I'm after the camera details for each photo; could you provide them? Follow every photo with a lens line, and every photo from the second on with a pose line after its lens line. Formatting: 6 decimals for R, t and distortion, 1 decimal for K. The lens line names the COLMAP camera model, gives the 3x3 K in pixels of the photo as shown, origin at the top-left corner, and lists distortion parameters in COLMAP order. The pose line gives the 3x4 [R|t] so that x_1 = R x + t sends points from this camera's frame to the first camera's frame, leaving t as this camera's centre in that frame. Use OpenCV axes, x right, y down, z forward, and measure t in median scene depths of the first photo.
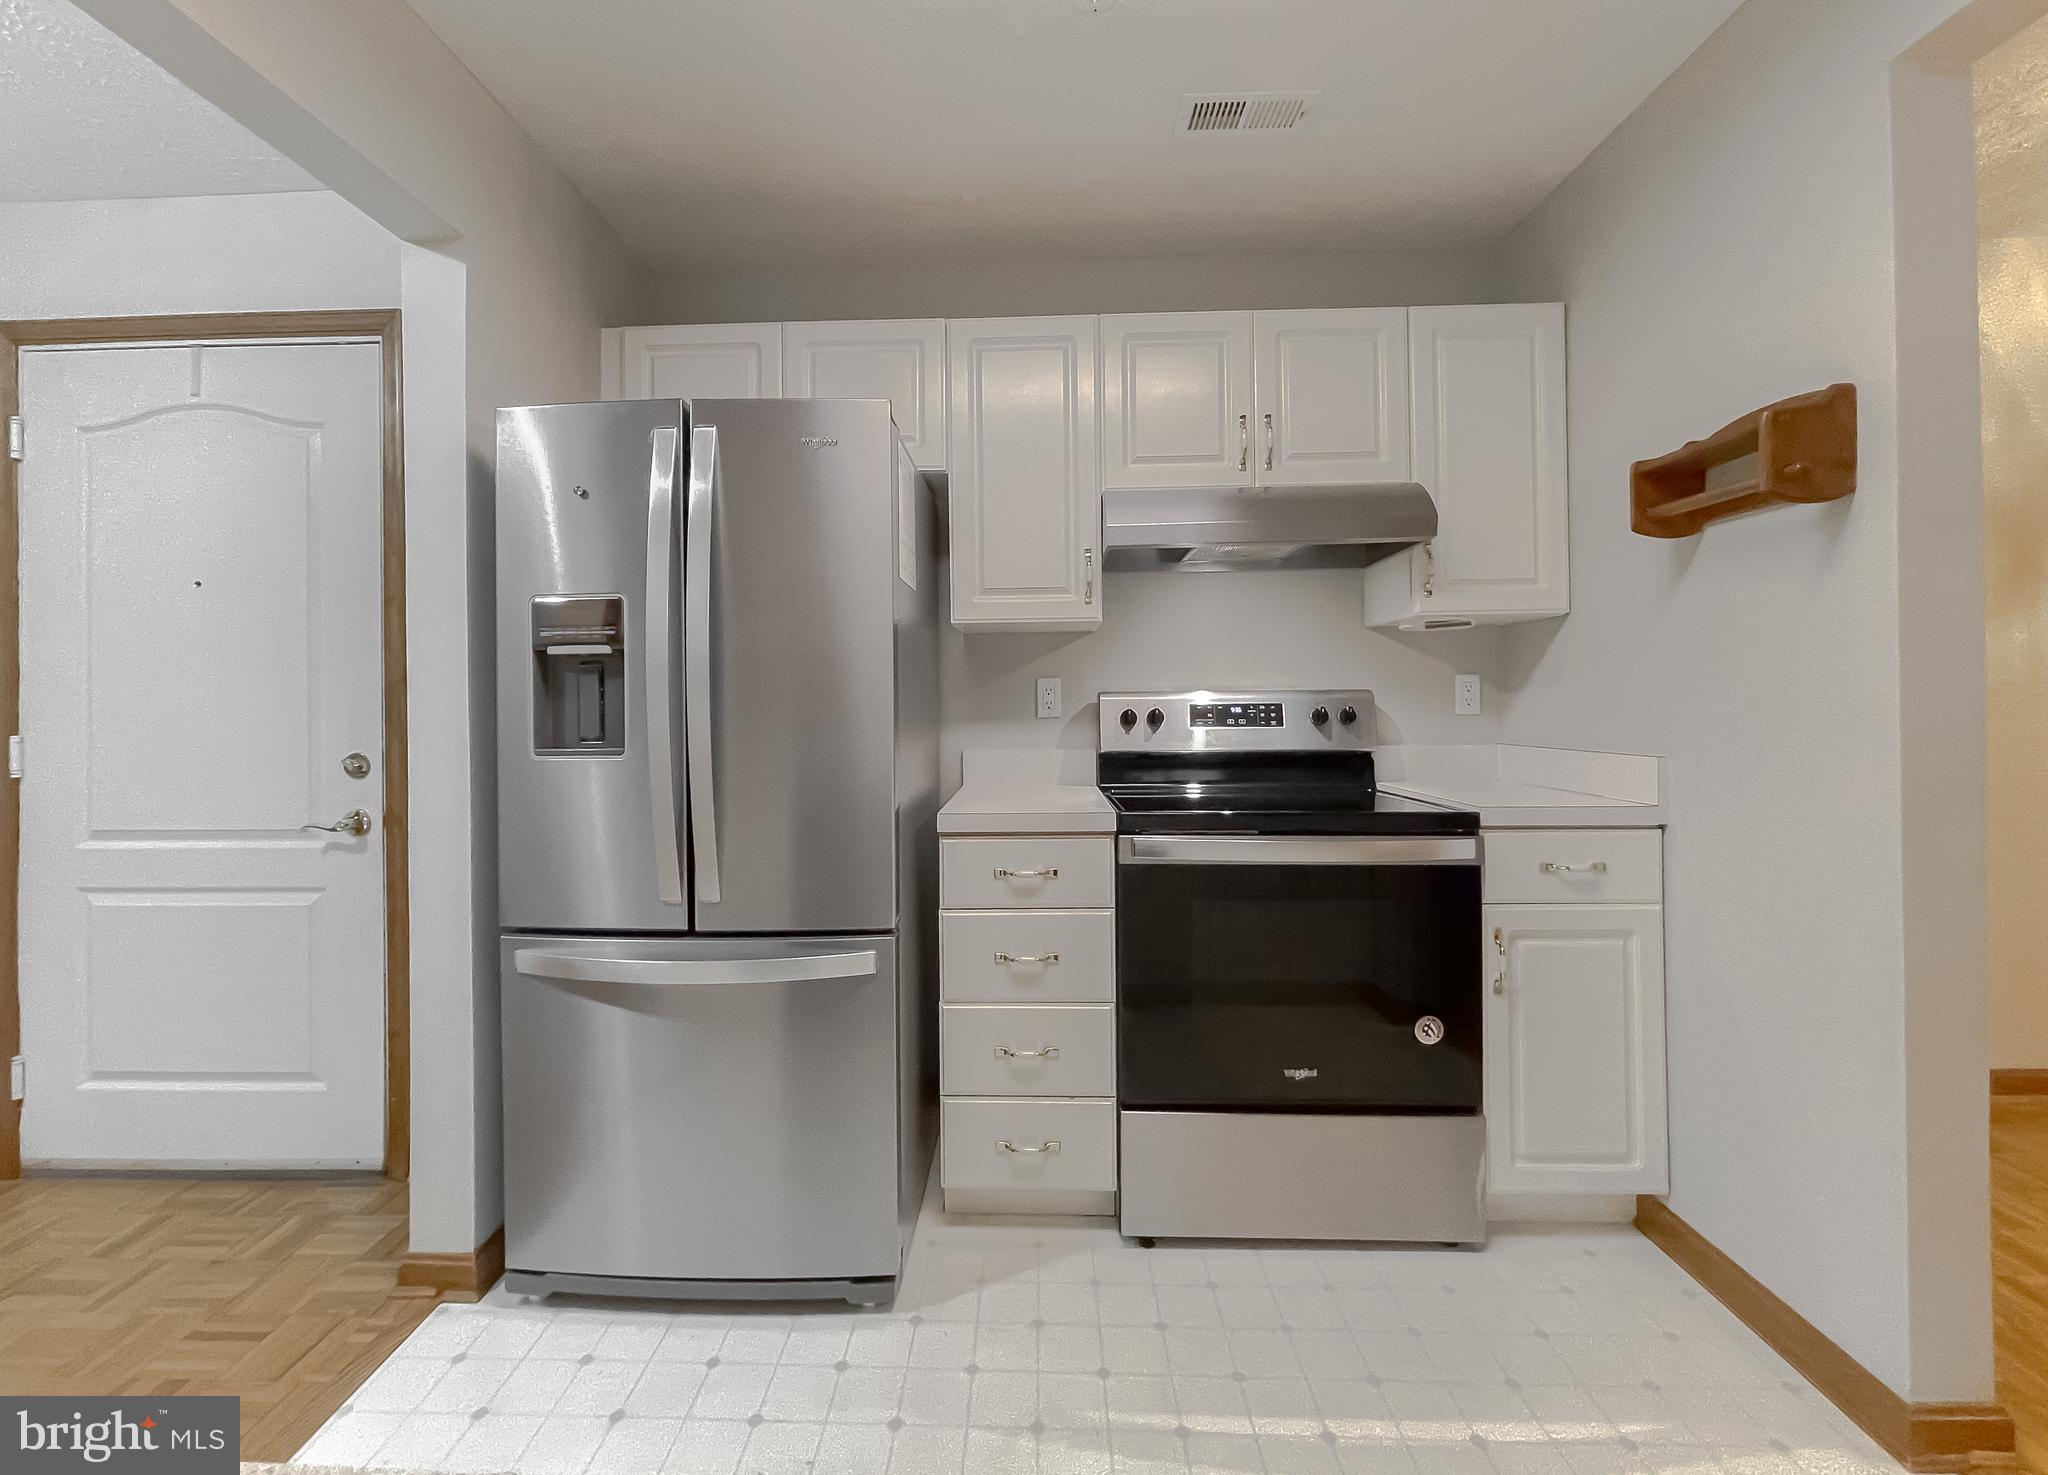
lens RADIAL K [[858.2, 0, 1001.5], [0, 858.2, 703.6], [0, 0, 1]] dist [0.001071, 0.000226]
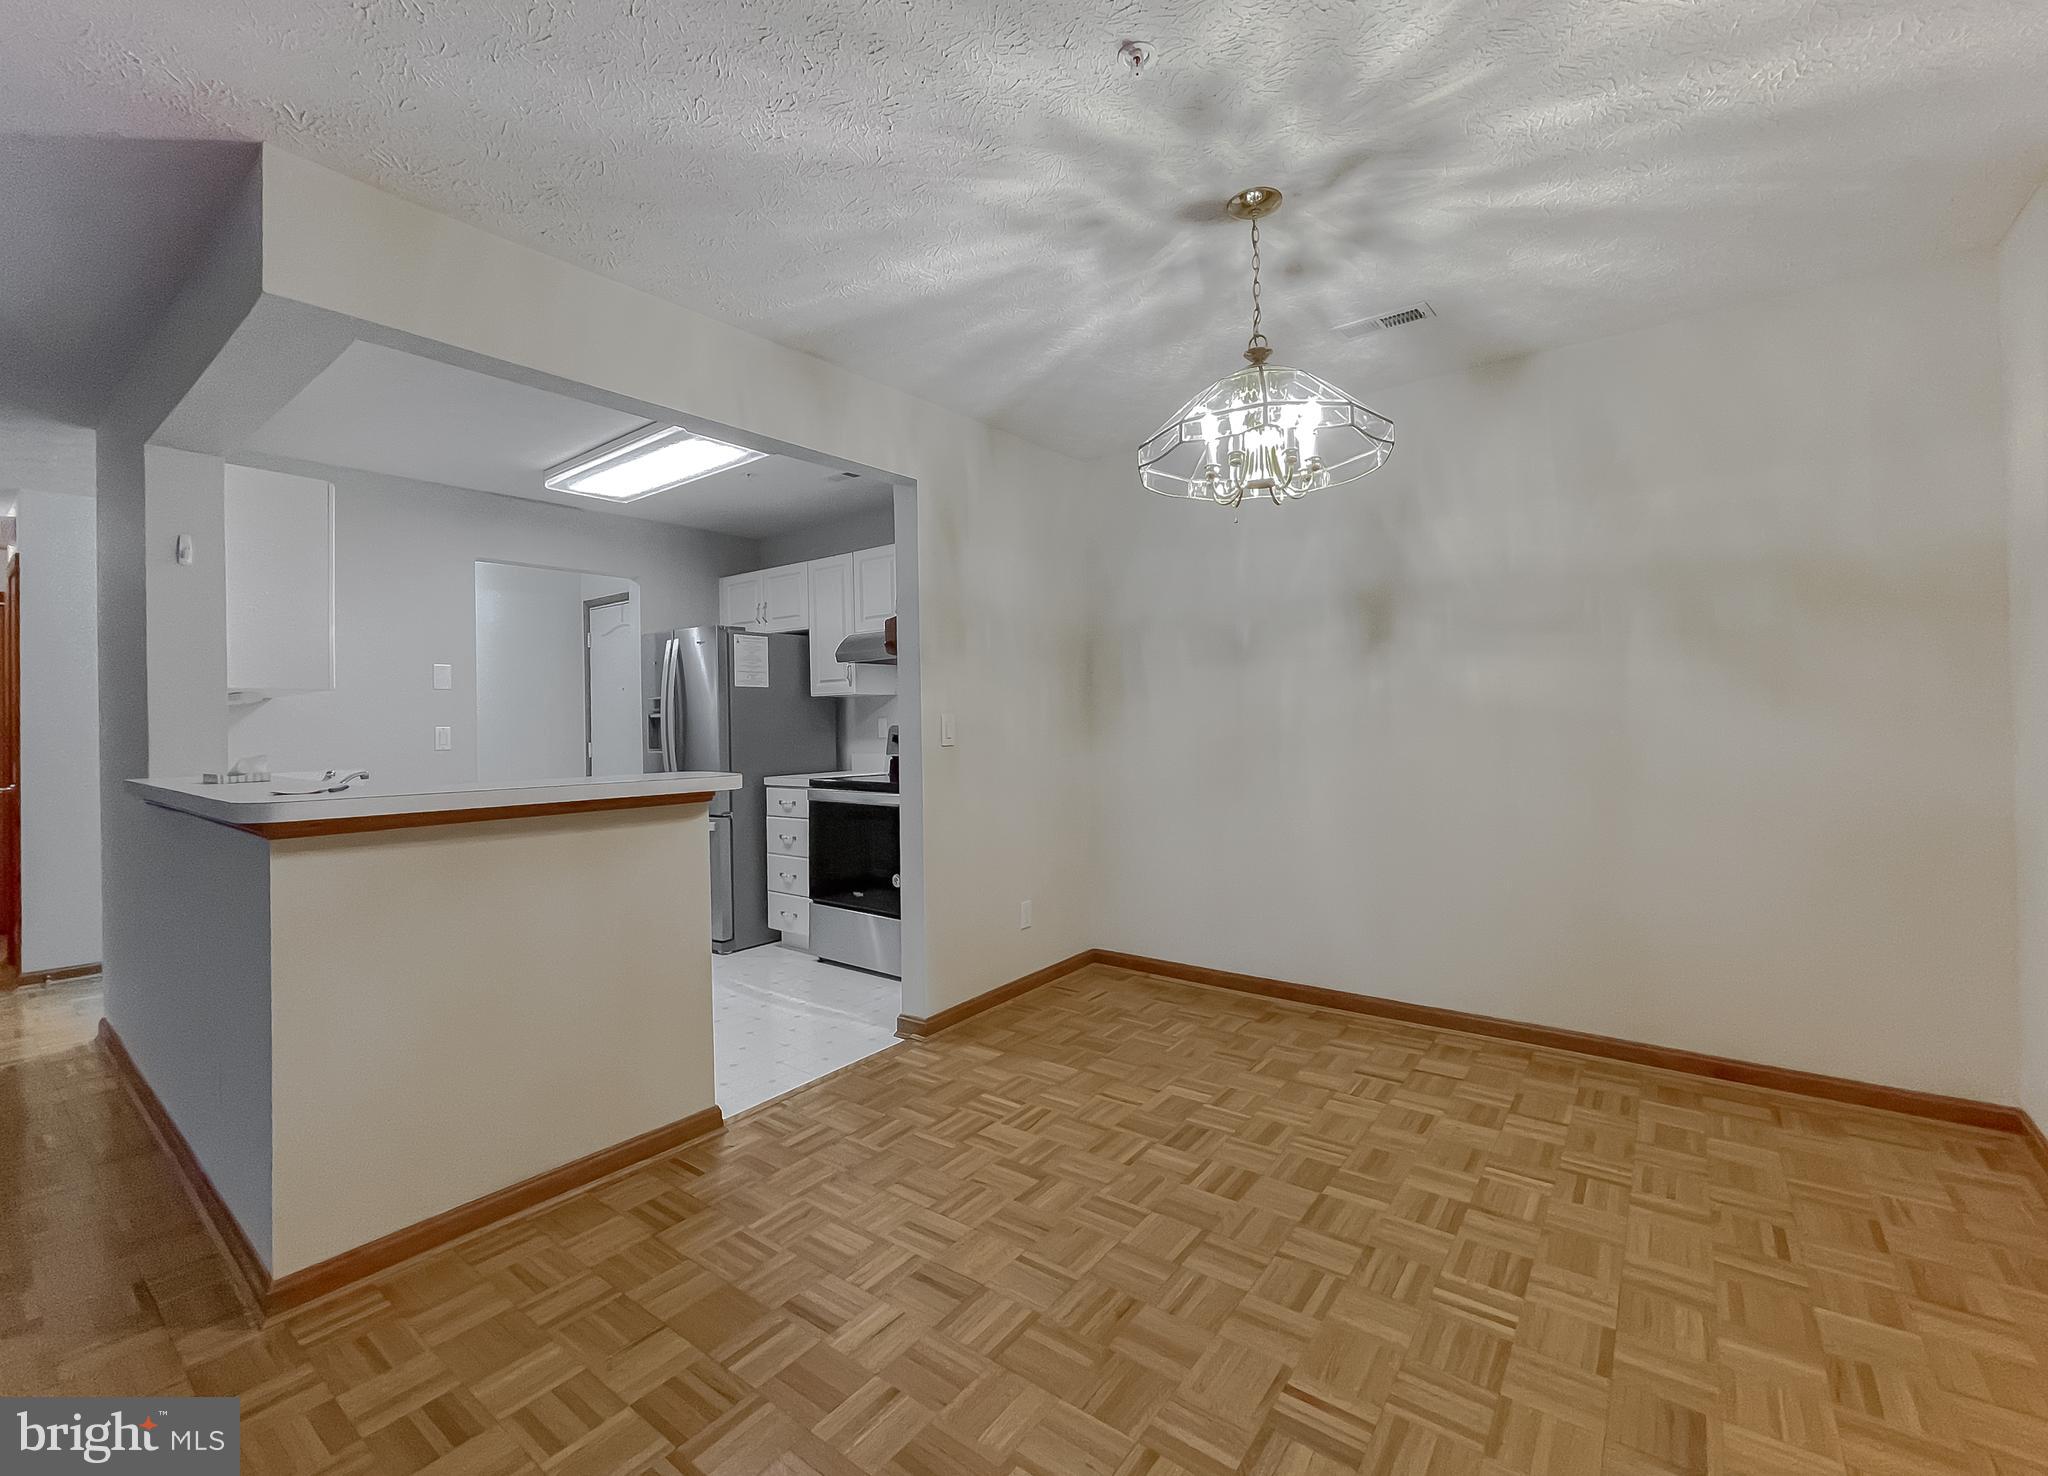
lens RADIAL K [[868.0, 0, 1016.9], [0, 868.0, 722.3], [0, 0, 1]] dist [-0.001370, -0.000097]
pose [[0.811959, -0.005076, -0.583692, 1.970111], [0.010582, 0.999926, 0.006025, -0.038725], [0.583619, -0.011069, 0.811953, -0.611368]]
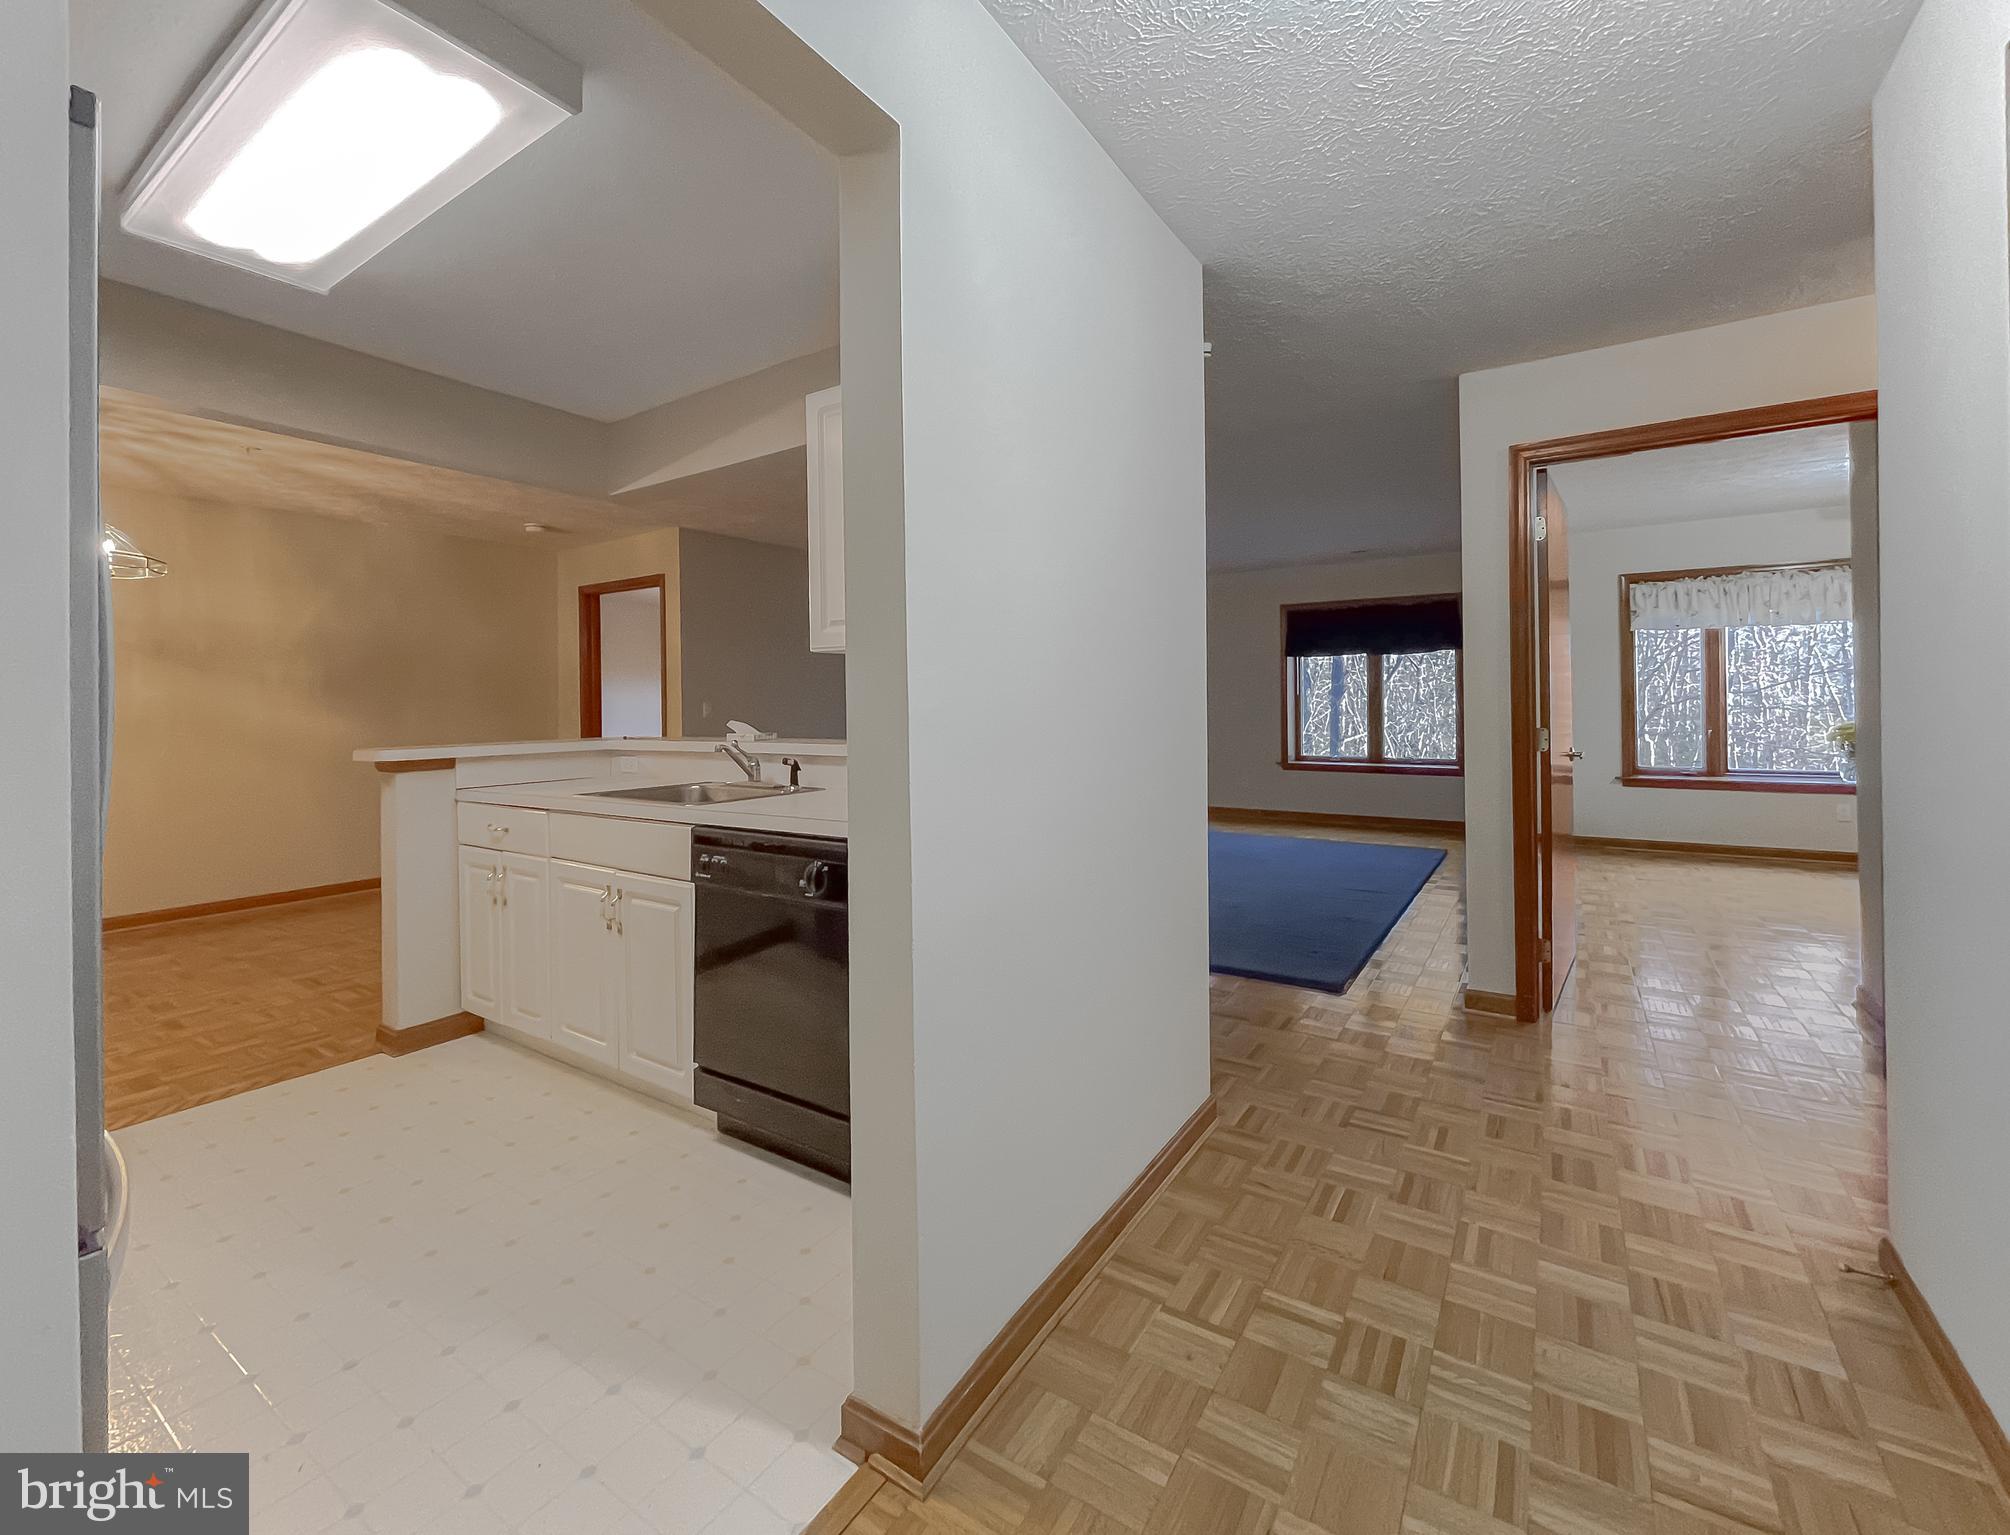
lens RADIAL K [[857.7, 0, 989.8], [0, 857.7, 700.5], [0, 0, 1]] dist [-0.002038, 0.006733]
pose [[-0.850996, 0.021602, 0.524728, -1.086535], [0.019125, 0.999766, -0.010142, -0.008530], [-0.524824, 0.001405, -0.851209, 1.005378]]
